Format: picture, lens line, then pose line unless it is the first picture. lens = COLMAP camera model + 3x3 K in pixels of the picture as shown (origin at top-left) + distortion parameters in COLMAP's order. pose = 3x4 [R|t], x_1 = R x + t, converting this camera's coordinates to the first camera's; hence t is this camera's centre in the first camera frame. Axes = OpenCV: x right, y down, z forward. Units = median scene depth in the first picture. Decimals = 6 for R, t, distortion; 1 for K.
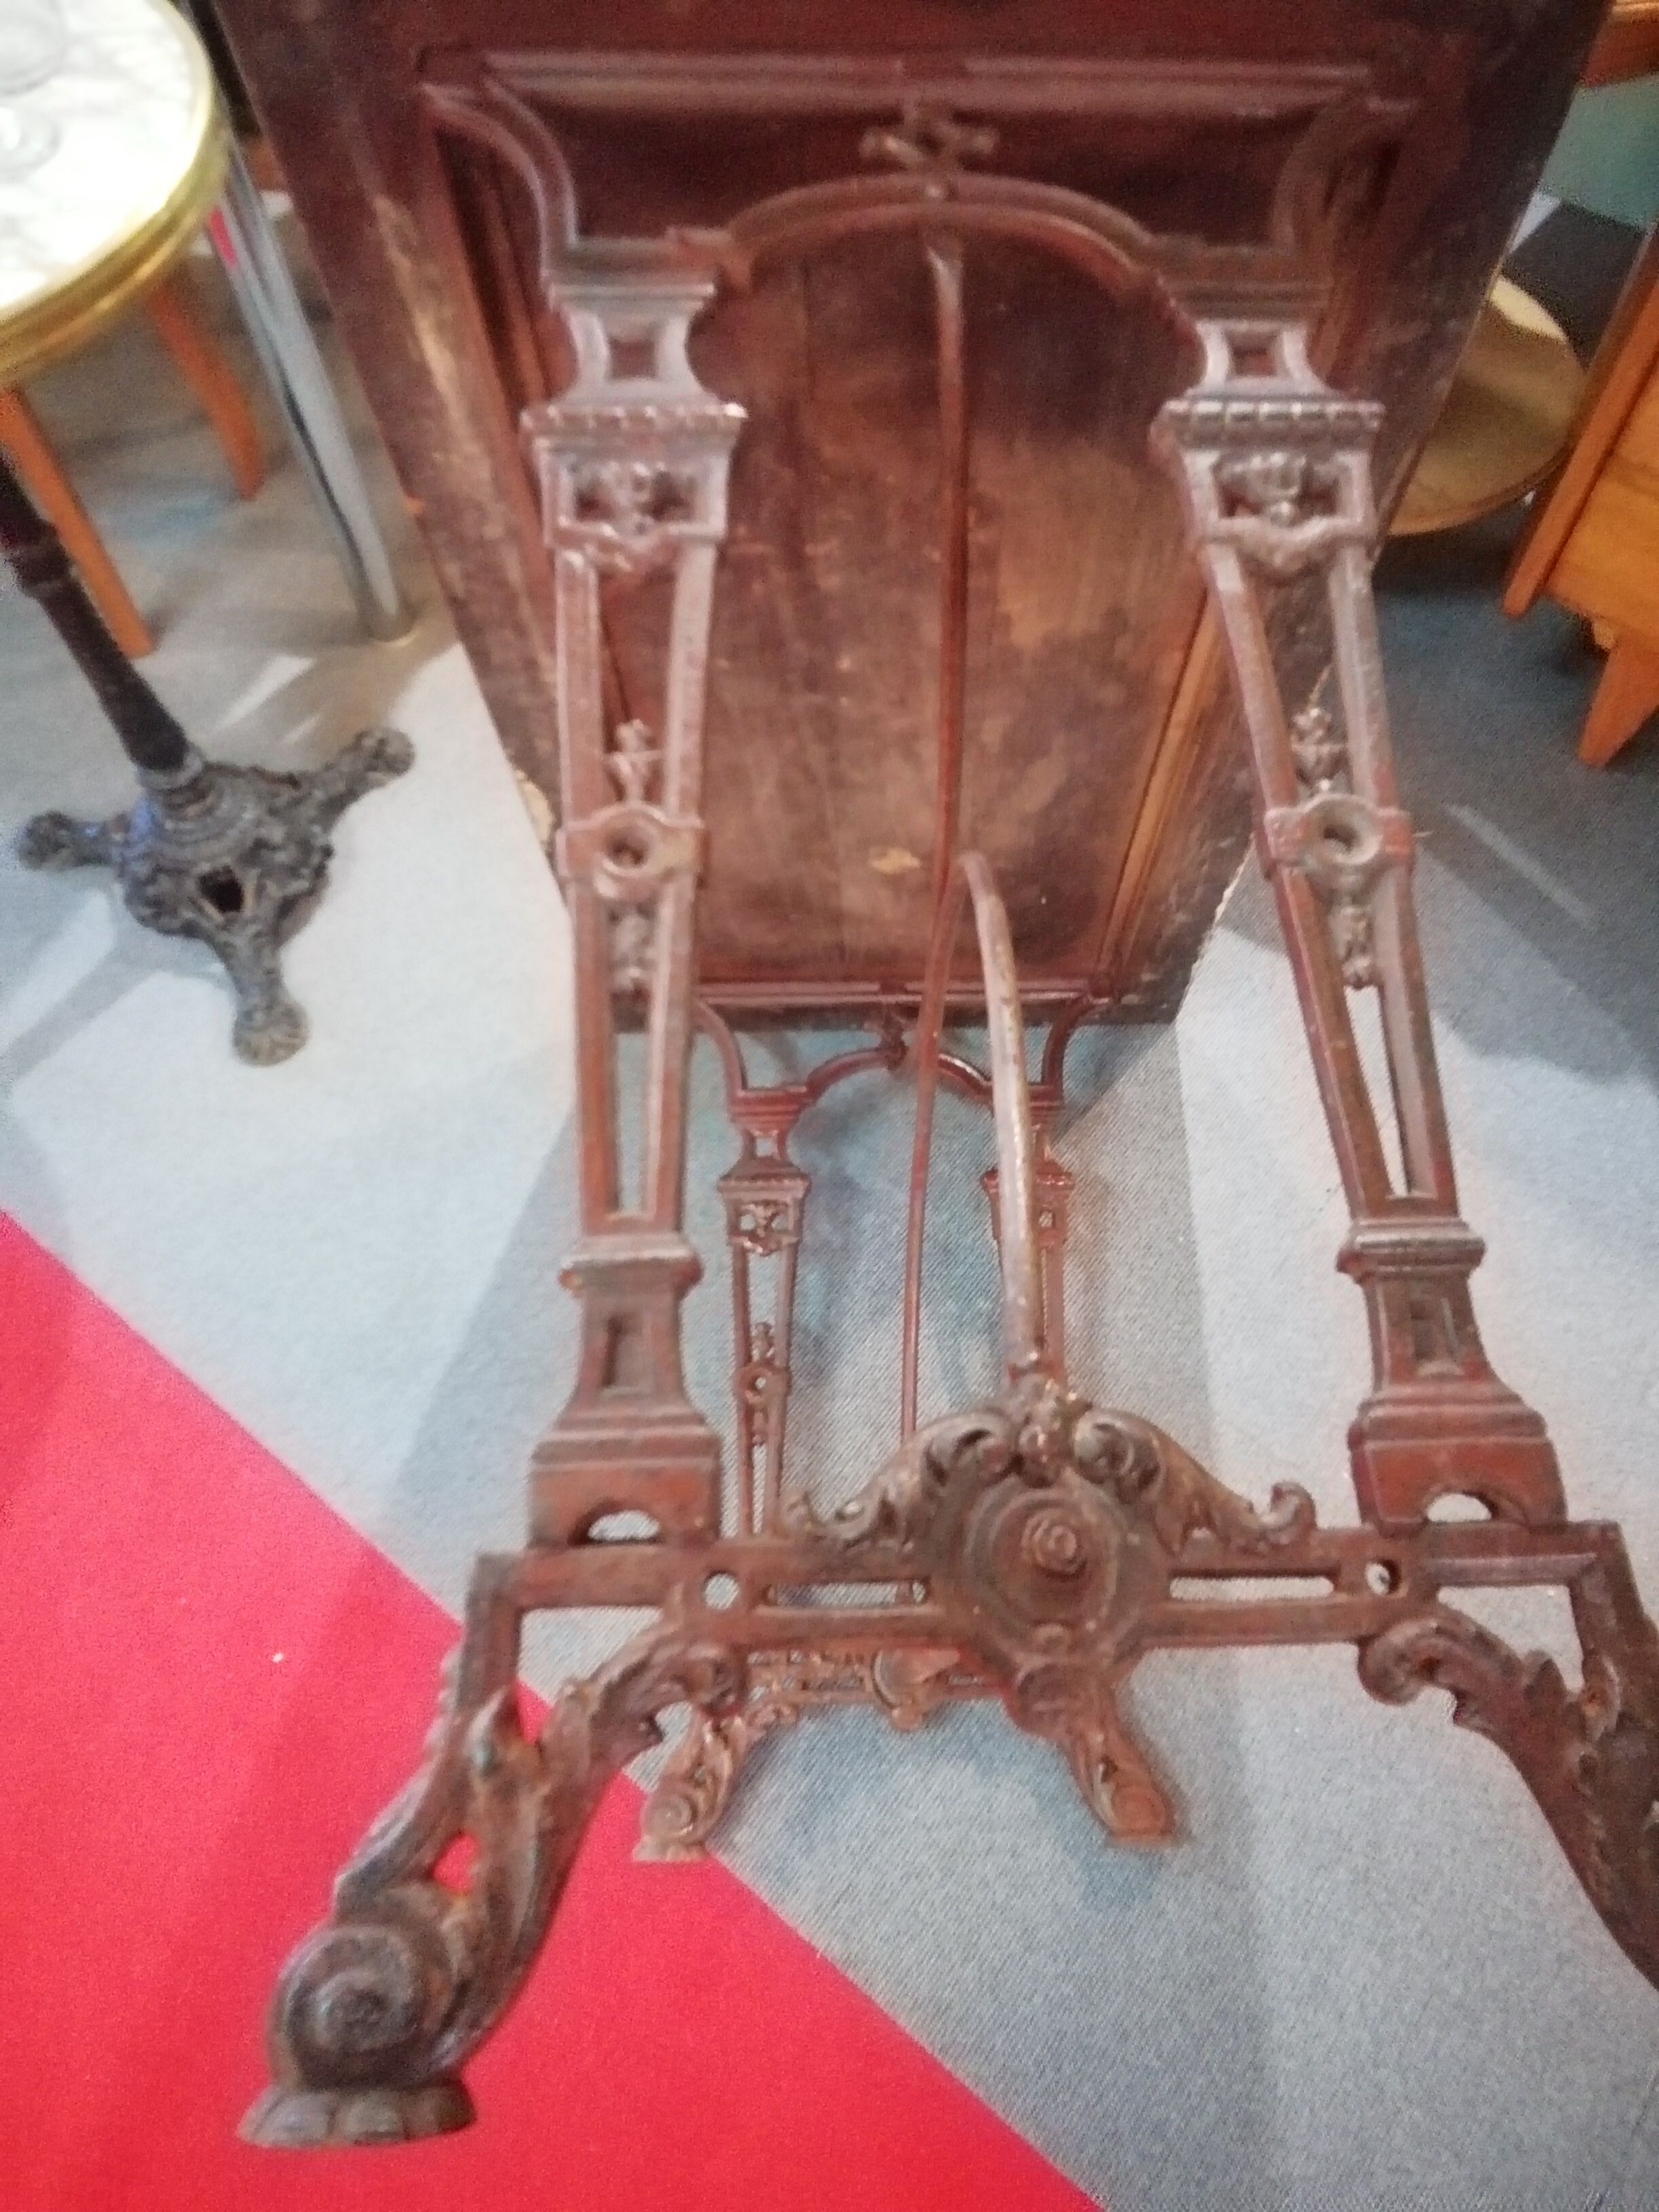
lens RADIAL K [[1522.6, 0, 832.9], [0, 1522.6, 1140.4], [0, 0, 1]] dist [0.064209, 0.001736]
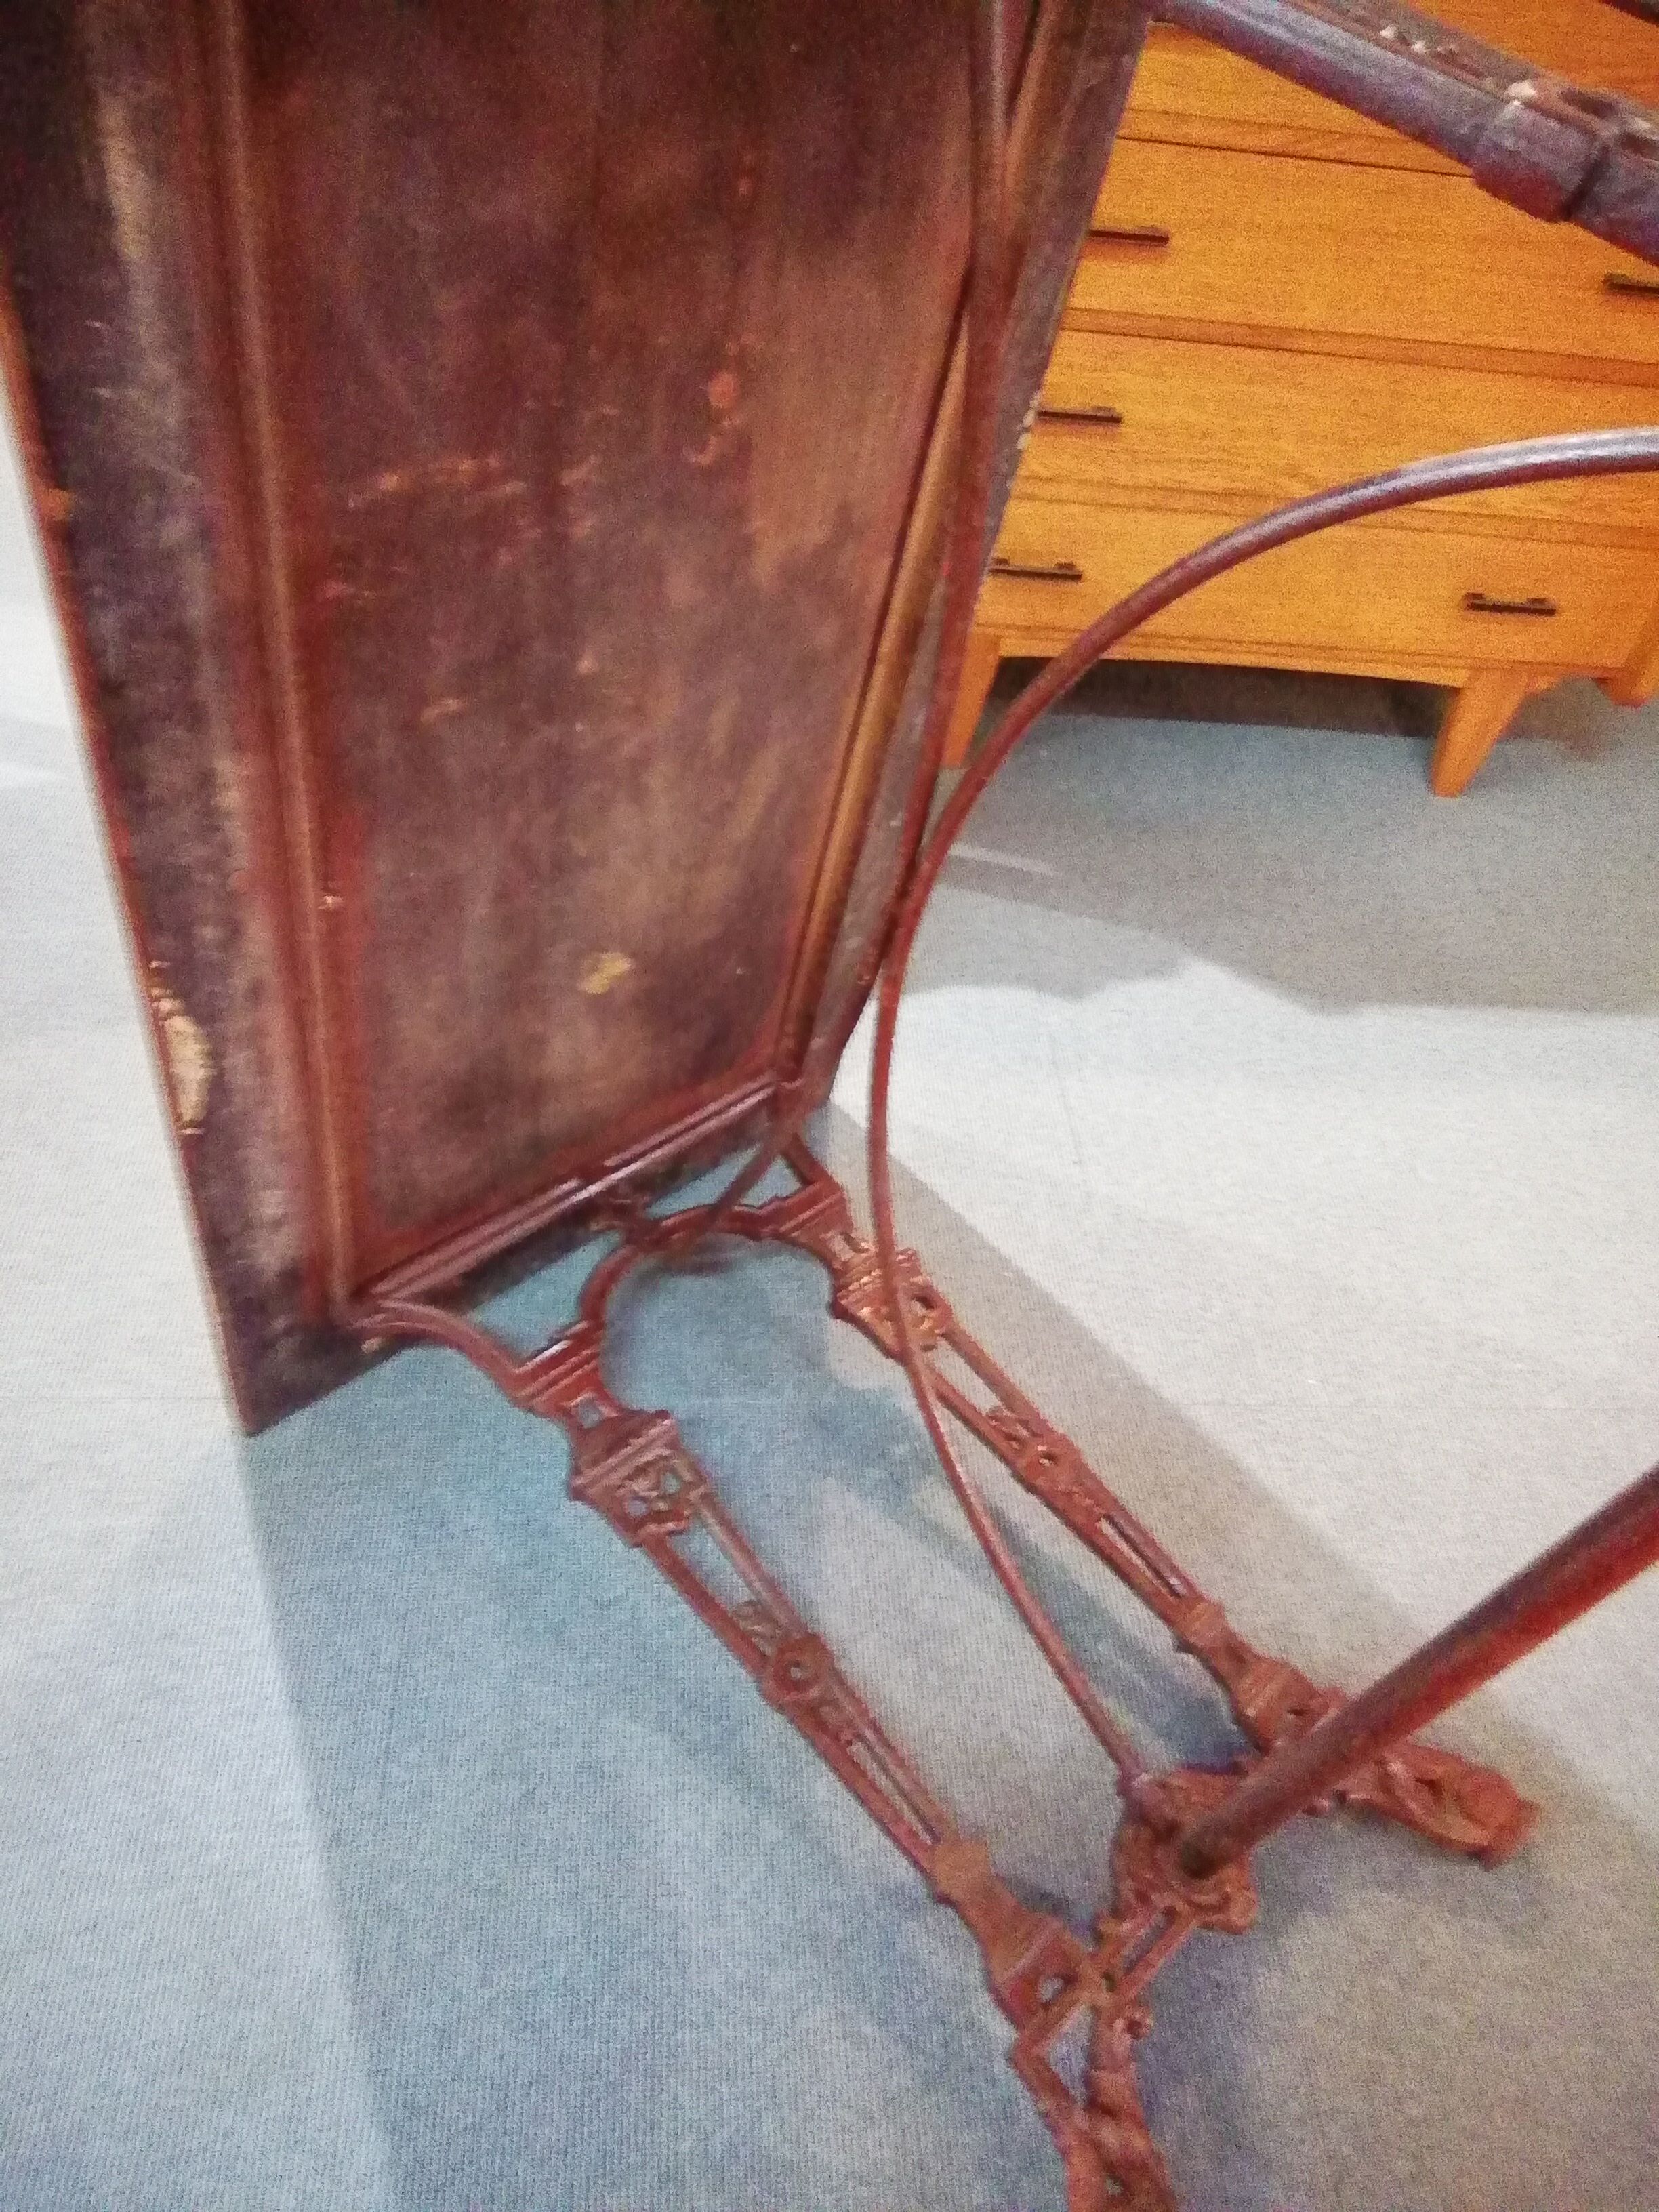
lens RADIAL K [[1551.8, 0, 829.5], [0, 1551.8, 1106.0], [0, 0, 1]] dist [0.033252, -0.004534]
pose [[0.737521, -0.411344, 0.535593, -0.363230], [0.534638, 0.840174, -0.090938, 0.011977], [-0.412585, 0.353417, 0.839566, 0.323342]]
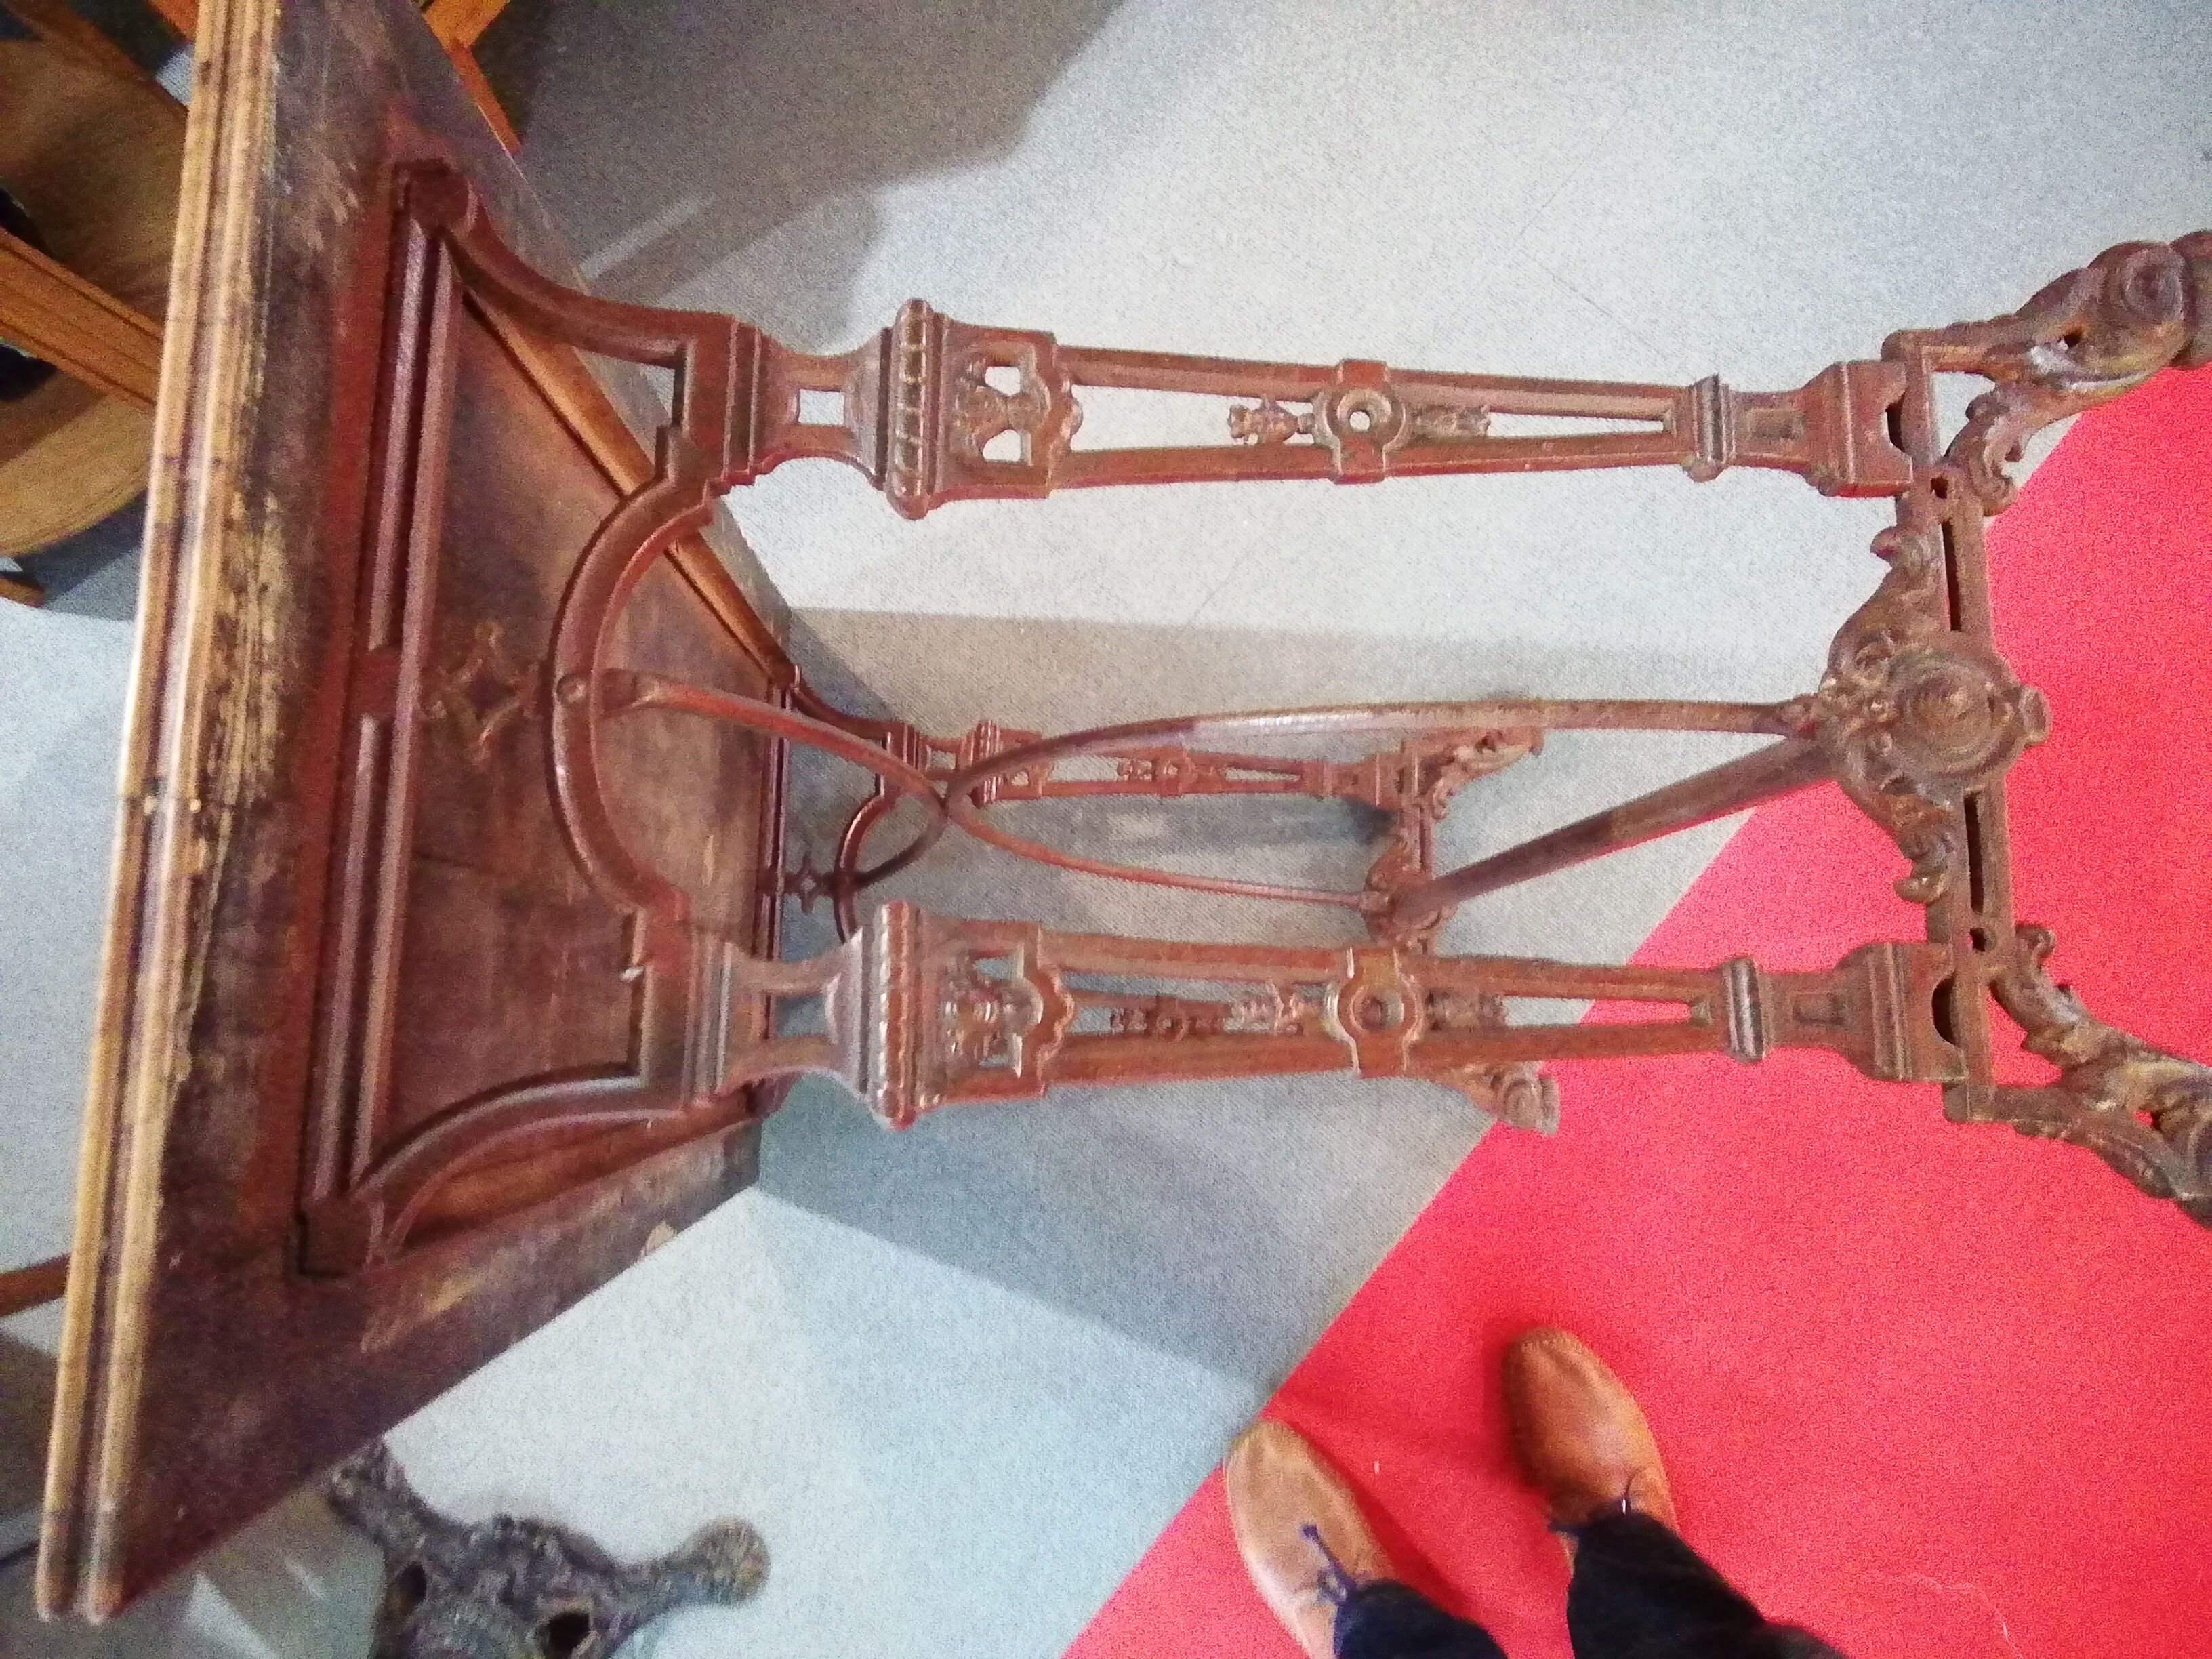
lens RADIAL K [[1551.9, 0, 1106.0], [0, 1551.9, 829.5], [0, 0, 1]] dist [0.042812, -0.066822]
pose [[0.030674, -0.989611, 0.140460, -0.075835], [0.905189, 0.087100, 0.415987, -0.398883], [-0.423900, 0.114383, 0.898457, 0.017004]]
